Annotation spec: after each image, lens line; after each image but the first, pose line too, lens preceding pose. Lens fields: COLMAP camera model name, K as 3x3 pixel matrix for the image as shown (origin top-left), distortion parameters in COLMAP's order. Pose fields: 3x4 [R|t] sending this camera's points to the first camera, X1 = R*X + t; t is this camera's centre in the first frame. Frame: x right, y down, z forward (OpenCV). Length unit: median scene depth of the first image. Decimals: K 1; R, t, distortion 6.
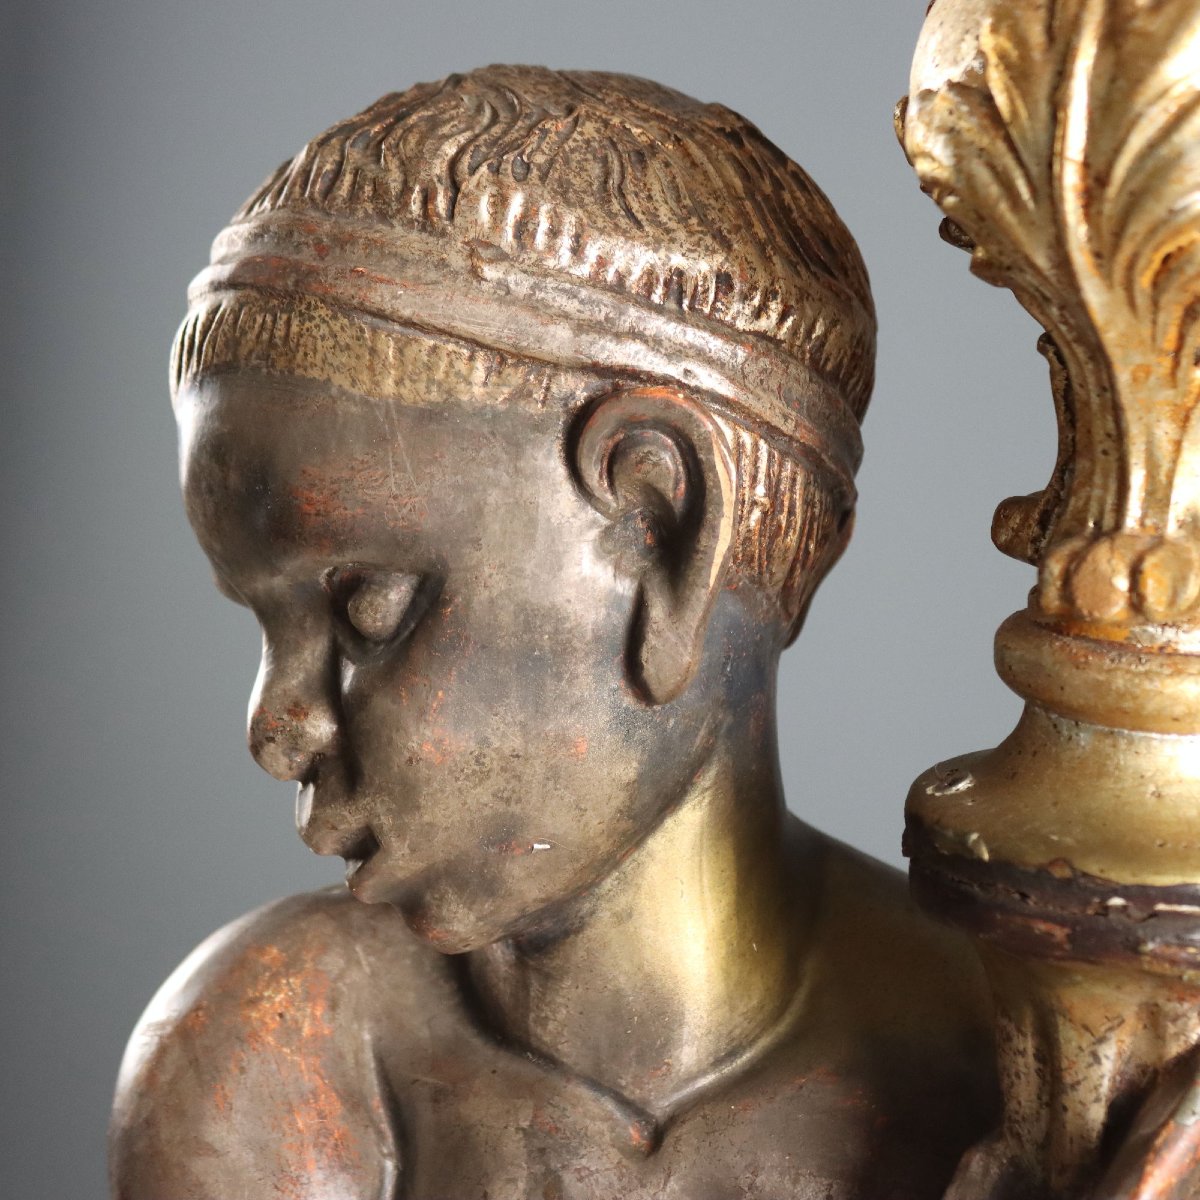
lens RADIAL K [[2613.3, 0, 600.0], [0, 2613.3, 600.0], [0, 0, 1]] dist [-0.048024, 0.156512]
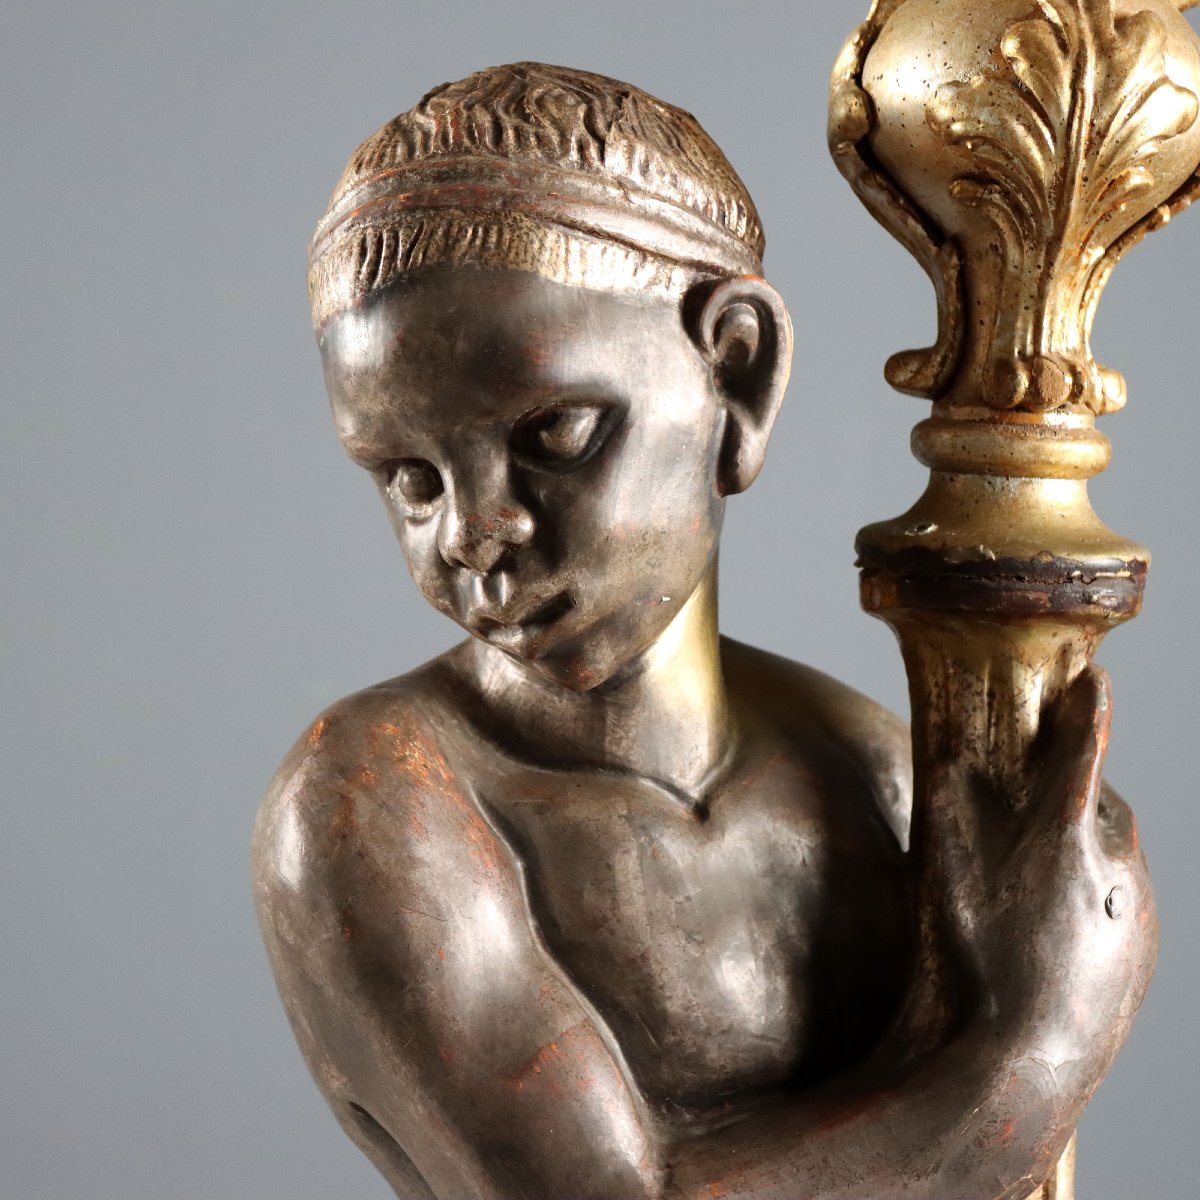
lens RADIAL K [[2690.3, 0, 600.0], [0, 2690.3, 600.0], [0, 0, 1]] dist [-0.031523, 0.077921]
pose [[0.796985, -0.058645, 0.601145, -0.957307], [0.096564, 0.994845, -0.030970, 0.139734], [-0.596230, 0.082732, 0.798539, -0.162015]]
